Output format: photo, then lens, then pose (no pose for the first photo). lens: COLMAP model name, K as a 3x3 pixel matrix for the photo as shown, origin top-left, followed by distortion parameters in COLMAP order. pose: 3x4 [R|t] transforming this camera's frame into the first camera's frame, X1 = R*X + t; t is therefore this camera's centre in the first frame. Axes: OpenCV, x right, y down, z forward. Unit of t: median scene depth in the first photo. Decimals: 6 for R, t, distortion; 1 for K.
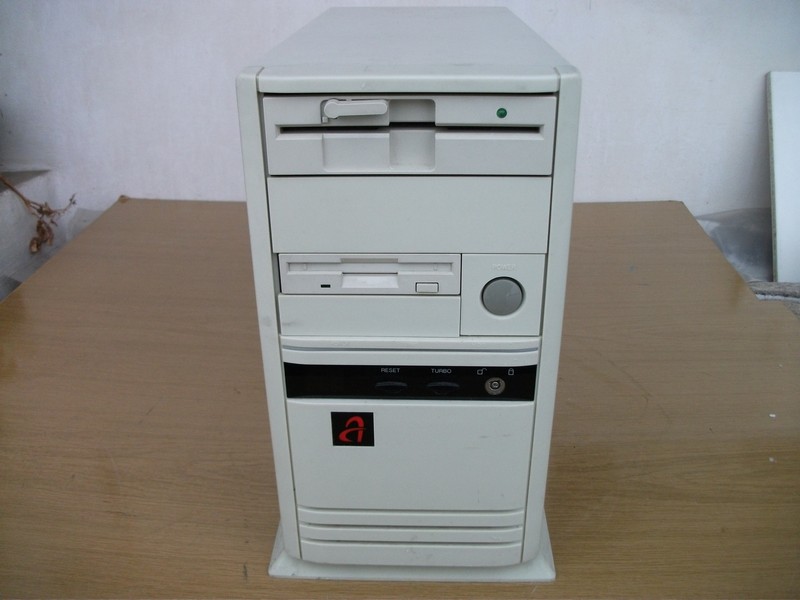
lens RADIAL K [[750.7, 0, 398.5], [0, 750.7, 297.2], [0, 0, 1]] dist [-0.102339, 0.000000]
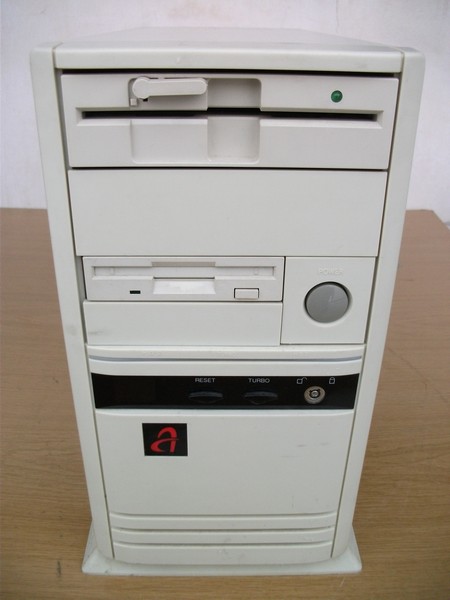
lens RADIAL K [[563.0, 0, 220.0], [0, 563.0, 299.9], [0, 0, 1]] dist [-0.102339, 0.000000]
pose [[0.998706, -0.004301, 0.050682, -0.023226], [0.002902, 0.999614, 0.027647, -0.019254], [-0.050781, -0.027464, 0.998332, 0.252055]]
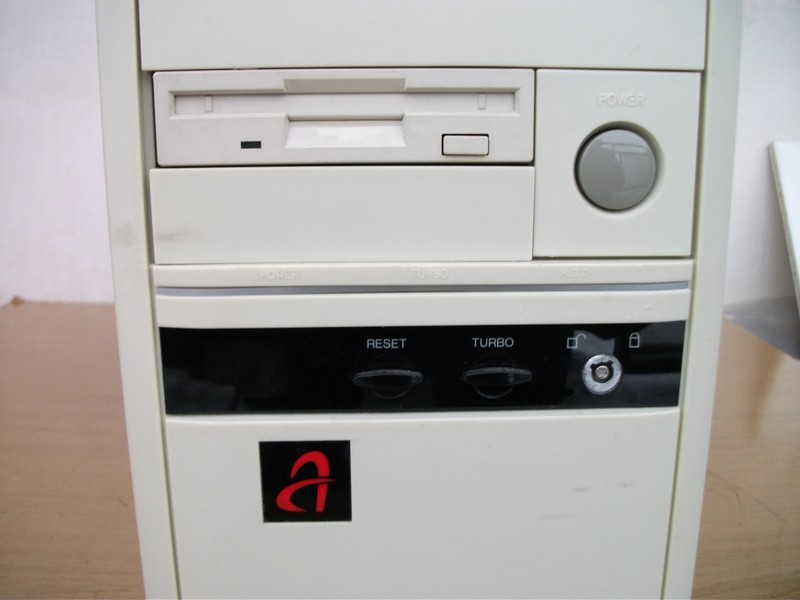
lens RADIAL K [[750.7, 0, 397.0], [0, 750.7, 297.9], [0, 0, 1]] dist [-0.102339, 0.000000]
pose [[0.997157, -0.008408, 0.074876, -0.033282], [0.025773, 0.971872, -0.234095, 0.153422], [-0.070802, 0.235359, 0.969326, 0.451447]]
